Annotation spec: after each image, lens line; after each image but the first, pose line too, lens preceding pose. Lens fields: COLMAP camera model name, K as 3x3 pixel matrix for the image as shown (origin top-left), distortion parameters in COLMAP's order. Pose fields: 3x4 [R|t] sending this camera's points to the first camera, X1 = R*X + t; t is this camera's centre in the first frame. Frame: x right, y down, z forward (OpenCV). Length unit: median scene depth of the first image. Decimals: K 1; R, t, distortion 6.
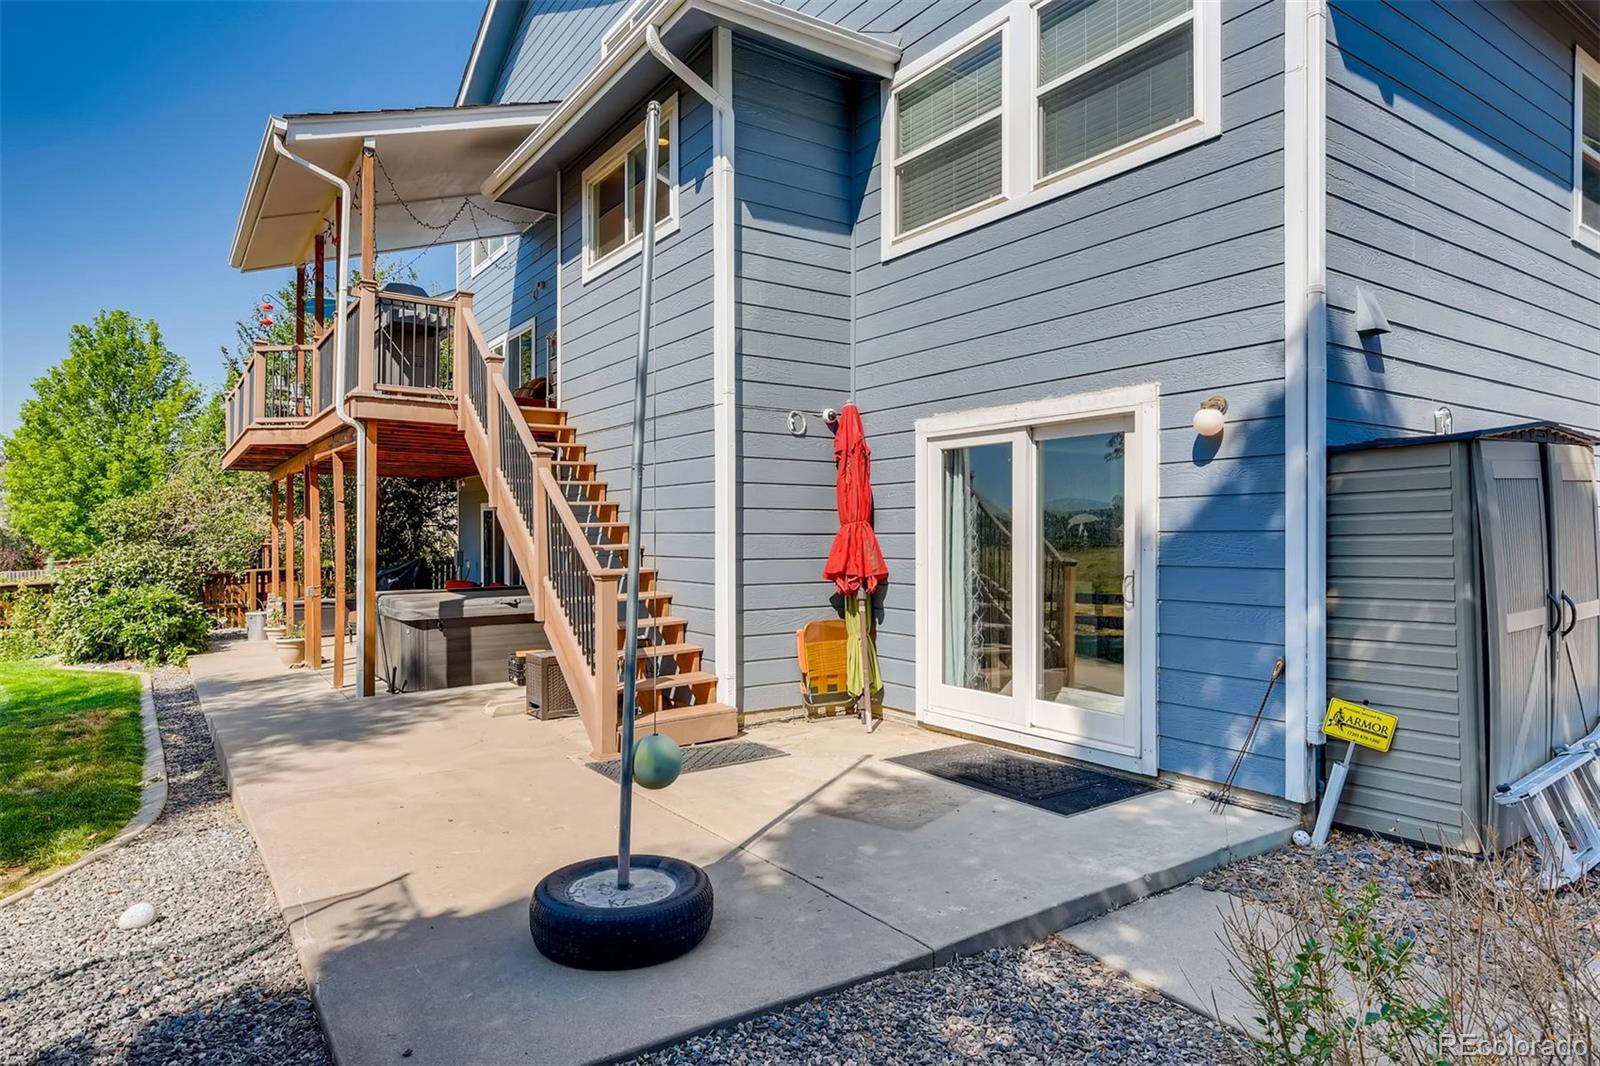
lens RADIAL K [[948.5, 0, 801.1], [0, 948.5, 535.6], [0, 0, 1]] dist [0.001908, -0.000013]
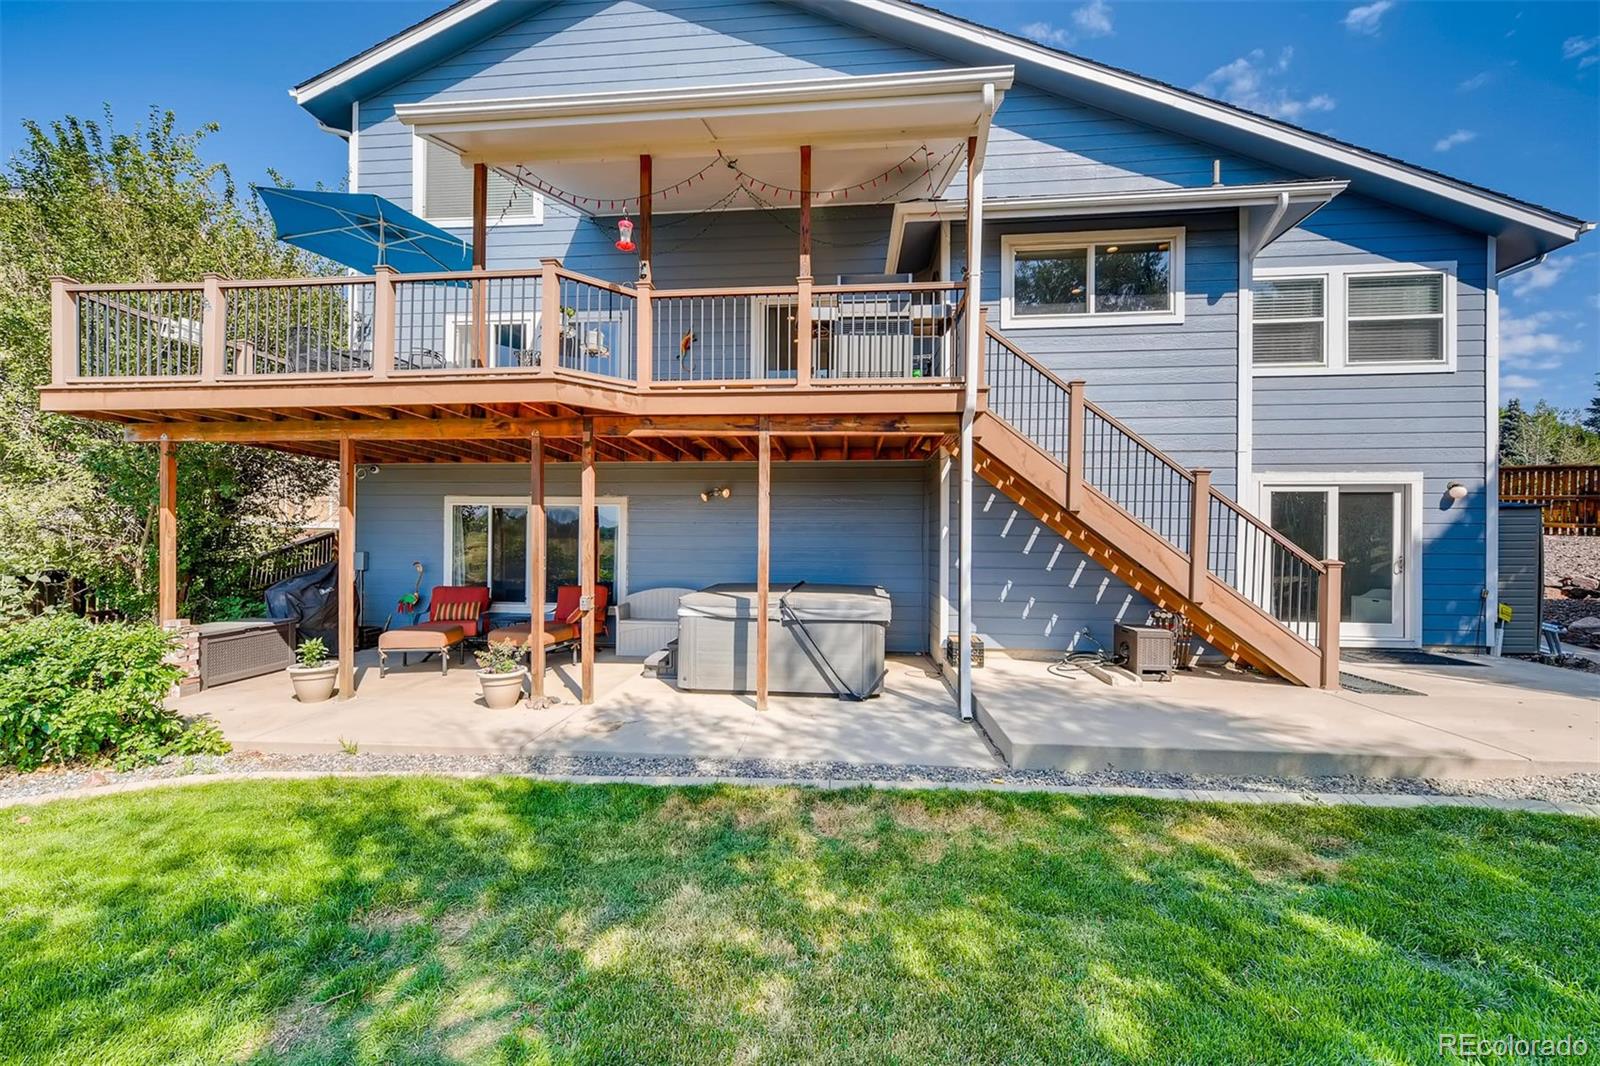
lens RADIAL K [[641.6, 0, 794.7], [0, 641.6, 535.5], [0, 0, 1]] dist [0.000395, 0.000026]
pose [[0.643053, 0.010607, 0.765748, -1.718734], [-0.008643, 0.999941, -0.006593, 0.010453], [-0.765773, -0.002379, 0.643106, 1.145850]]
